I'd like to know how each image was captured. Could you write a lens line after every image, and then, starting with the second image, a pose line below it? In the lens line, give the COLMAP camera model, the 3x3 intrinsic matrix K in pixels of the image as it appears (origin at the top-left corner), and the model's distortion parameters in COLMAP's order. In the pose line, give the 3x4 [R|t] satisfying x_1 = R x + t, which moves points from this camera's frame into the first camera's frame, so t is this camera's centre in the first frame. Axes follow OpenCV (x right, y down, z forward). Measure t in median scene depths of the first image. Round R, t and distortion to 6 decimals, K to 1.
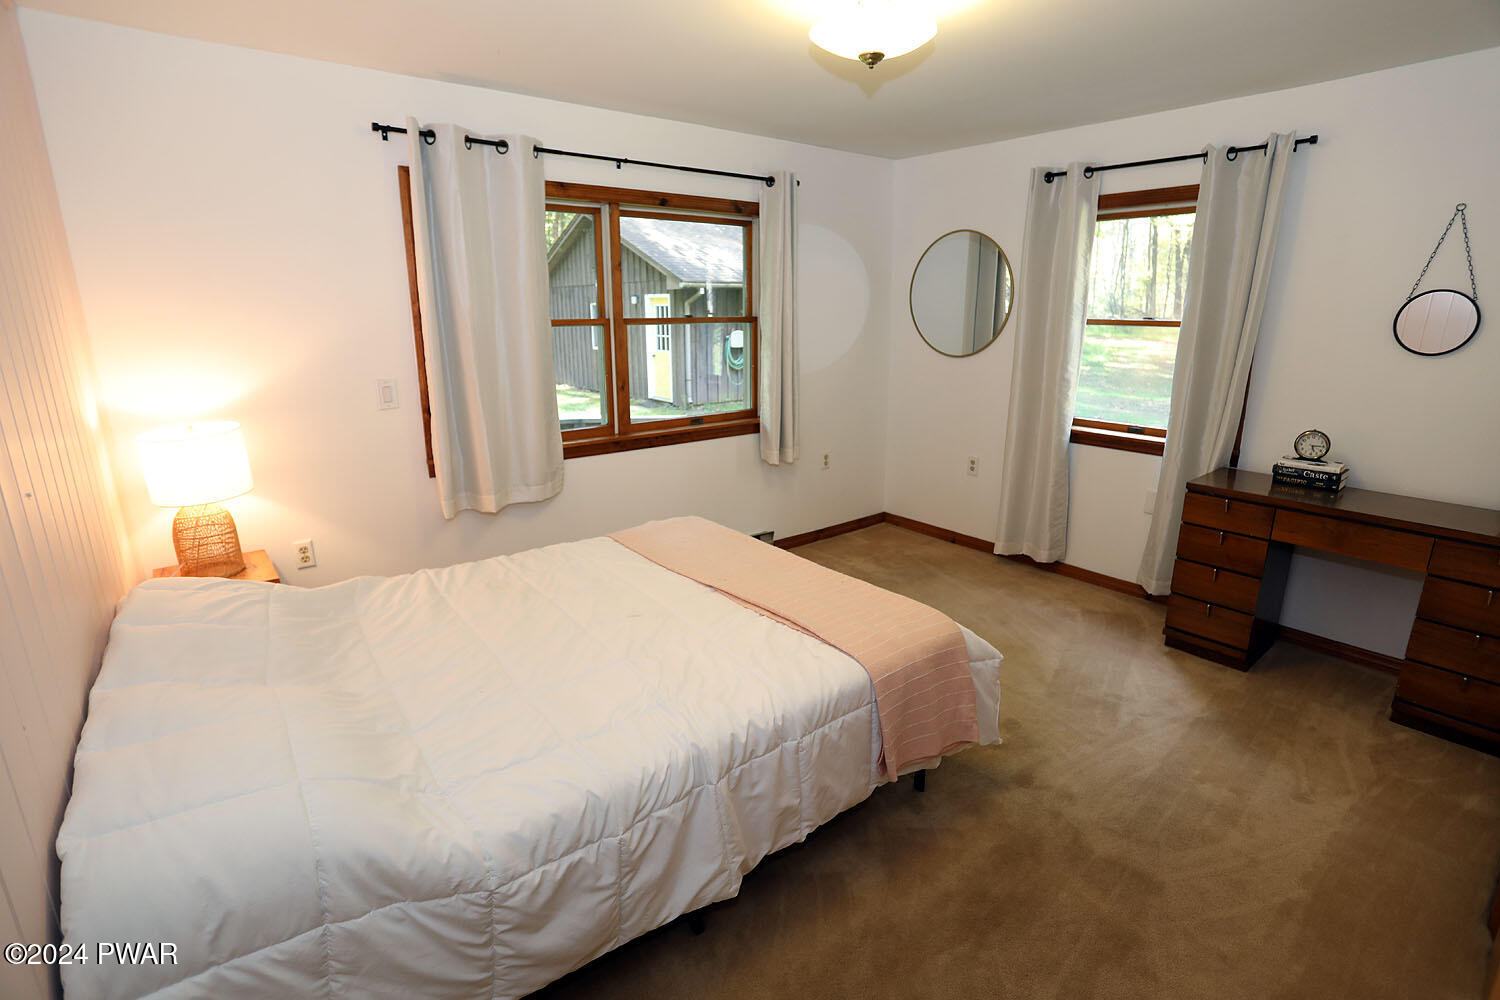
lens RADIAL K [[727.5, 0, 768.7], [0, 727.5, 511.5], [0, 0, 1]] dist [-0.066132, 0.020811]
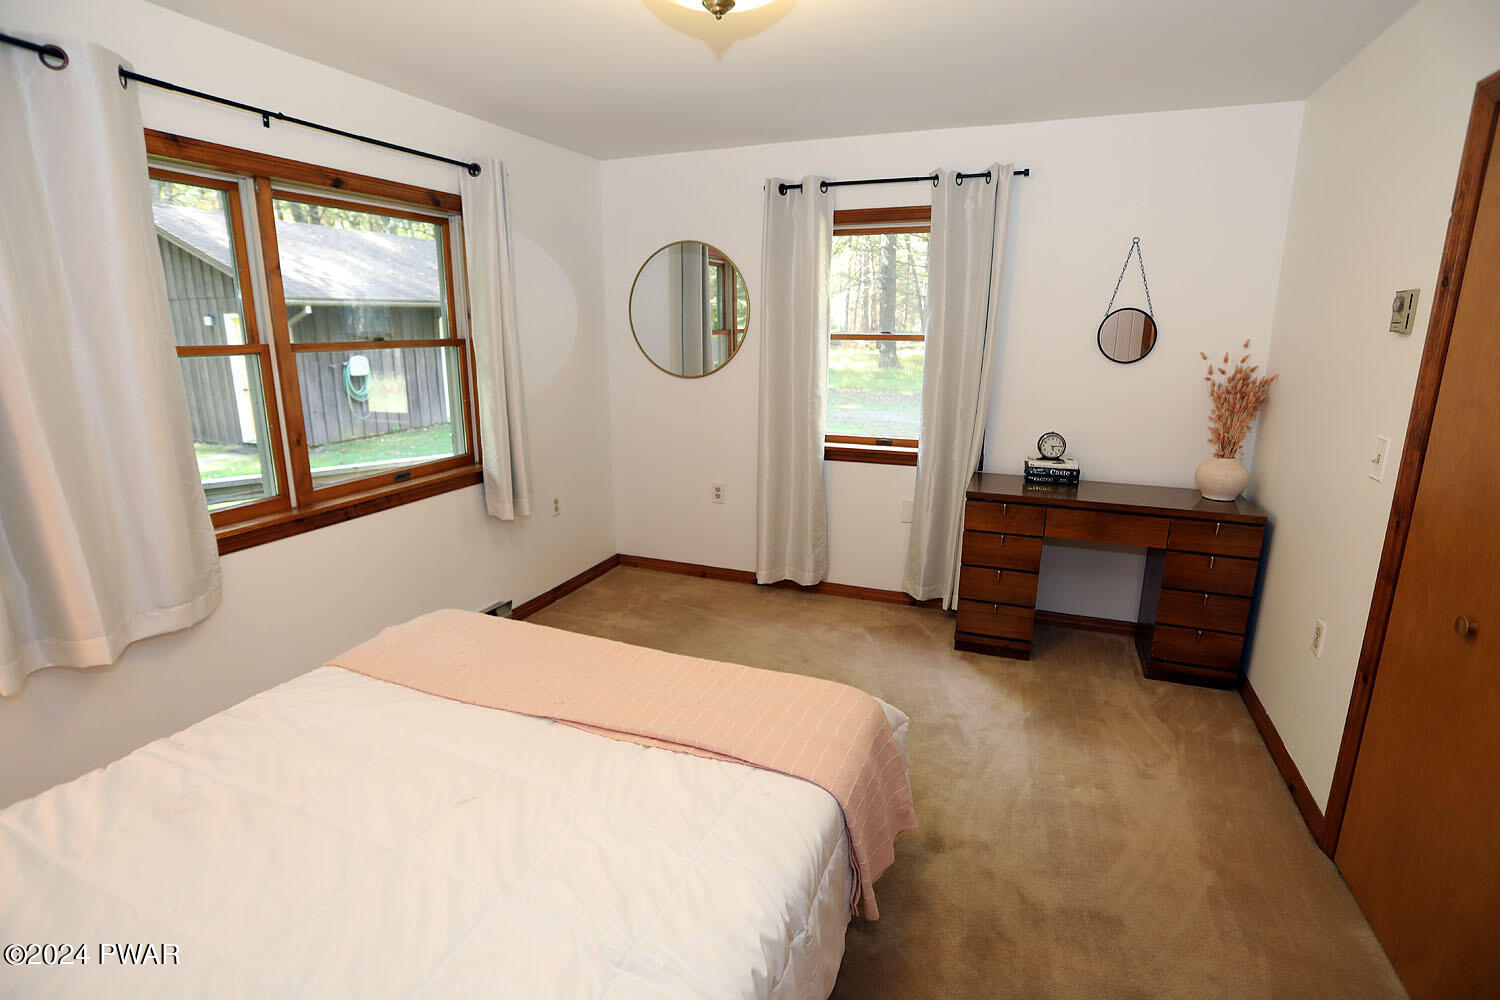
lens RADIAL K [[727.5, 0, 775.1], [0, 727.5, 505.9], [0, 0, 1]] dist [-0.066132, 0.020811]
pose [[0.871704, -0.115822, 0.476149, -0.146679], [0.130827, 0.991404, 0.001646, -0.055299], [-0.472246, 0.060858, 0.879363, 0.202016]]
